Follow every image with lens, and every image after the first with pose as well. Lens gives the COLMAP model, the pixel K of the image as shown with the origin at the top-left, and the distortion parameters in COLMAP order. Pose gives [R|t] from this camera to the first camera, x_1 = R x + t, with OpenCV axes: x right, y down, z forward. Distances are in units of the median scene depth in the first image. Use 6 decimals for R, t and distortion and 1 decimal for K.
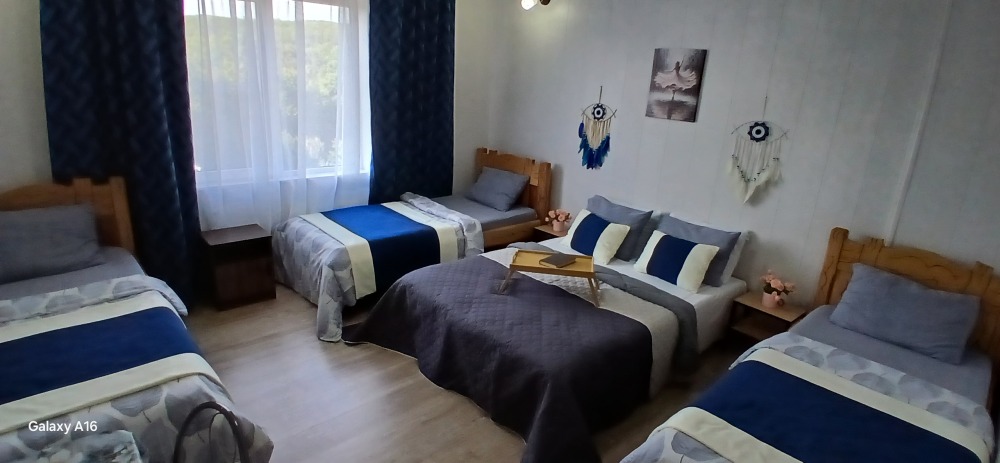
lens RADIAL K [[500.4, 0, 509.8], [0, 500.4, 231.7], [0, 0, 1]] dist [-0.019745, -0.017684]
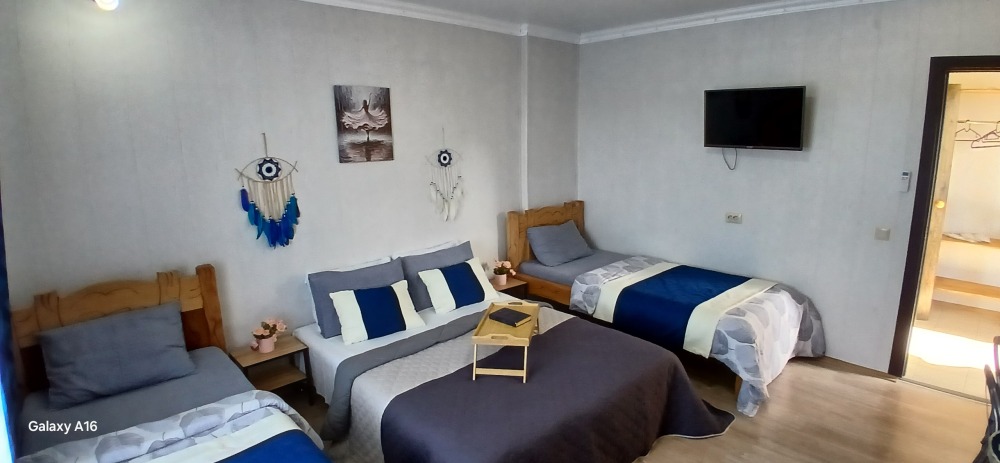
lens RADIAL K [[500.4, 0, 512.4], [0, 500.4, 232.4], [0, 0, 1]] dist [-0.019745, -0.017684]
pose [[-0.013243, -0.262935, 0.964723, -0.619110], [0.311020, 0.915864, 0.253888, -0.261717], [-0.950311, 0.303410, 0.069650, 0.736242]]
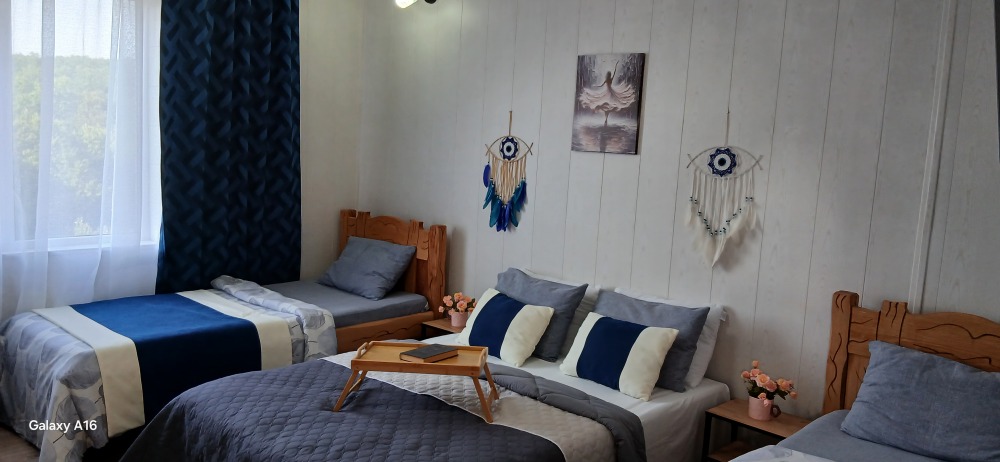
lens RADIAL K [[754.0, 0, 508.0], [0, 754.0, 226.6], [0, 0, 1]] dist [0.089388, -0.165394]
pose [[0.996013, -0.019246, 0.087102, 0.095818], [0.034874, 0.982747, -0.181640, 0.063865], [-0.082103, 0.183953, 0.979500, -0.001393]]
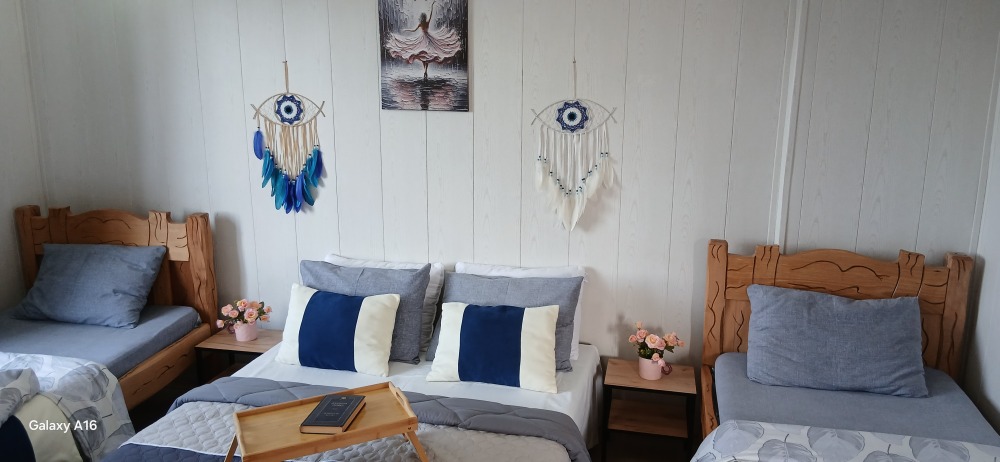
lens RADIAL K [[754.0, 0, 510.3], [0, 754.0, 228.1], [0, 0, 1]] dist [0.089388, -0.165394]
pose [[0.823811, -0.185278, 0.535731, -0.106696], [0.213964, 0.976802, 0.008798, -0.076439], [-0.524933, 0.107380, 0.844343, 0.205905]]
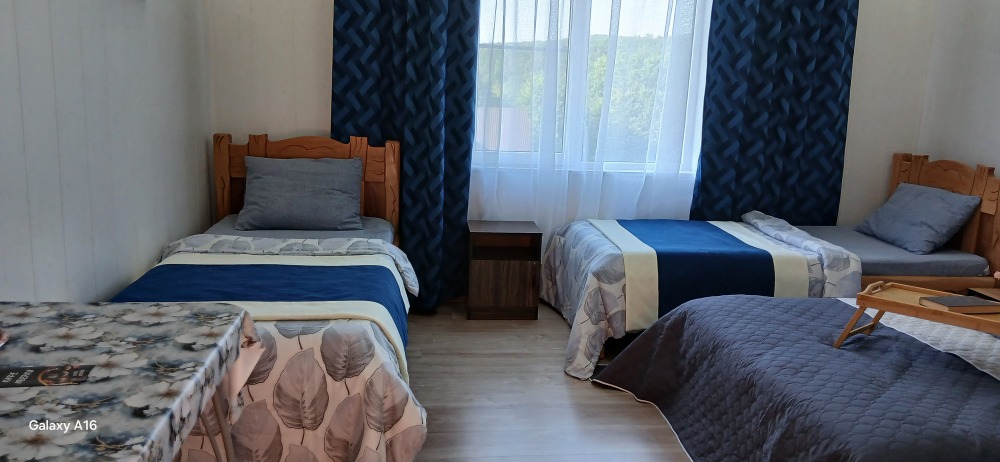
lens RADIAL K [[754.0, 0, 505.6], [0, 754.0, 233.6], [0, 0, 1]] dist [0.089388, -0.165394]
pose [[0.803462, 0.088045, -0.588810, 0.148017], [-0.168534, 0.982186, -0.083107, 0.109617], [0.571004, 0.166008, 0.803988, 0.044295]]
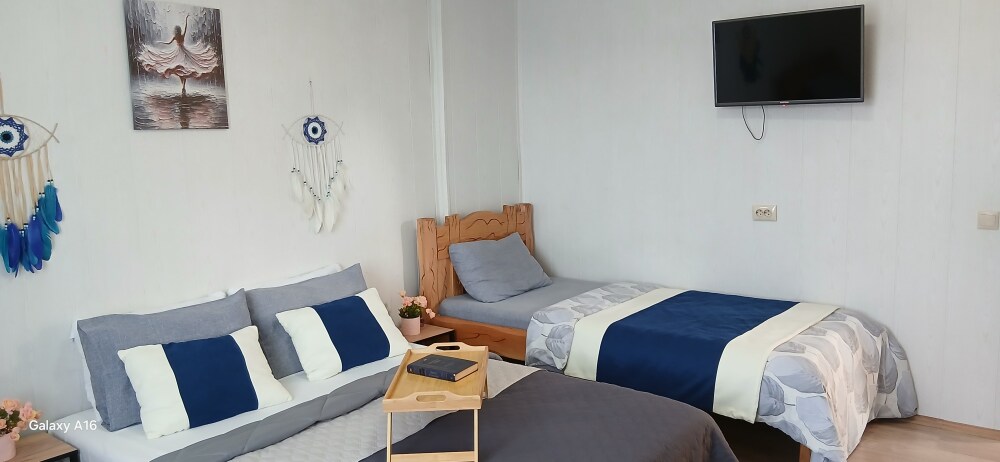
lens RADIAL K [[754.0, 0, 505.7], [0, 754.0, 229.3], [0, 0, 1]] dist [0.089388, -0.165394]
pose [[-0.156084, -0.183824, 0.970488, -0.576778], [0.312789, 0.922766, 0.225091, -0.206265], [-0.936910, 0.338691, -0.086531, 0.794671]]
